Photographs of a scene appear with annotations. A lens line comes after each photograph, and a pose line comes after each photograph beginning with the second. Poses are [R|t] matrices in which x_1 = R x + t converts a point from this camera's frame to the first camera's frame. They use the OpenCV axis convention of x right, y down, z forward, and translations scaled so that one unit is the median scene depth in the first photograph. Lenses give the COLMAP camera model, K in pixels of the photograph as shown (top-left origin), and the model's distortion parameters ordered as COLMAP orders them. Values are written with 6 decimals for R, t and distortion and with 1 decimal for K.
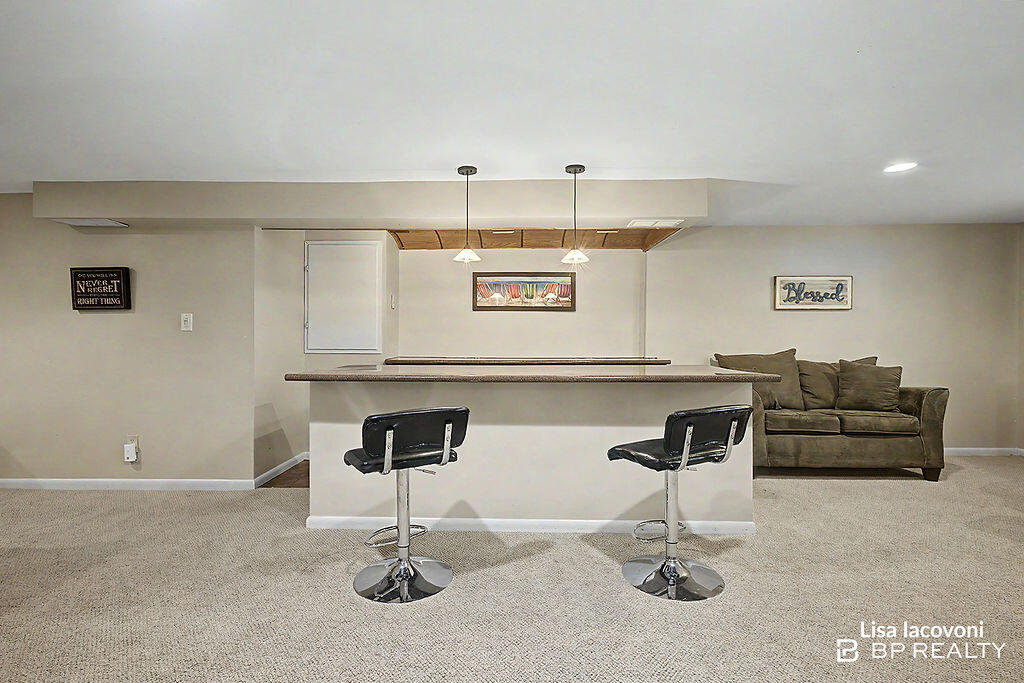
lens RADIAL K [[497.6, 0, 513.2], [0, 497.6, 333.0], [0, 0, 1]] dist [-0.009309, 0.001483]
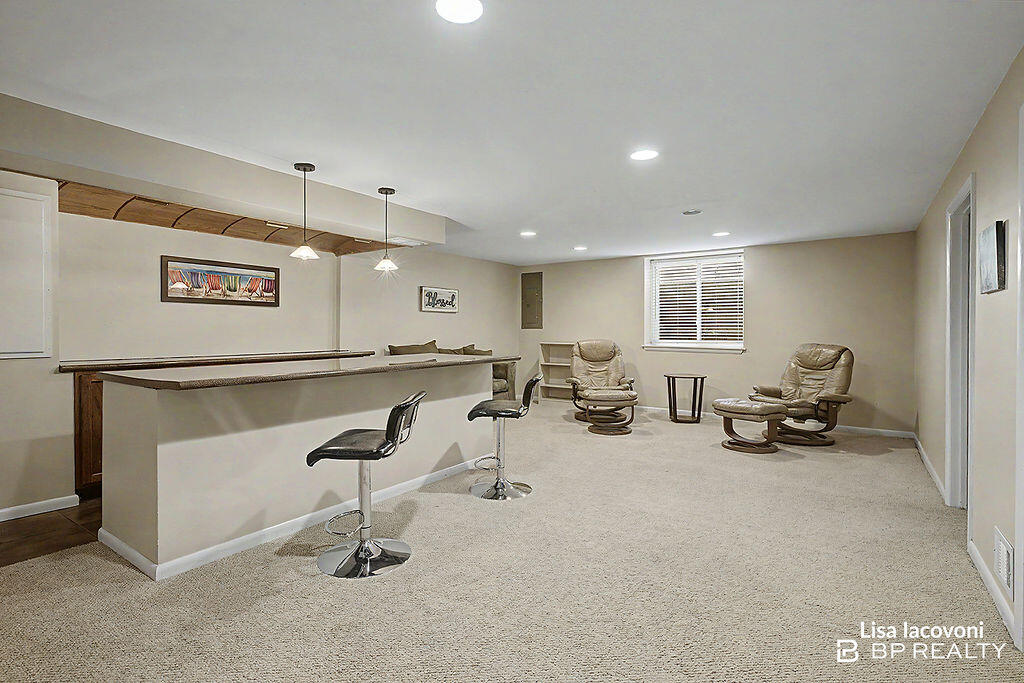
lens RADIAL K [[497.6, 0, 514.3], [0, 497.6, 342.6], [0, 0, 1]] dist [-0.009309, 0.001483]
pose [[0.536611, -0.023456, 0.843503, -0.471335], [-0.006880, 0.999459, 0.032169, -0.008076], [-0.843801, -0.023066, 0.536159, 0.069559]]
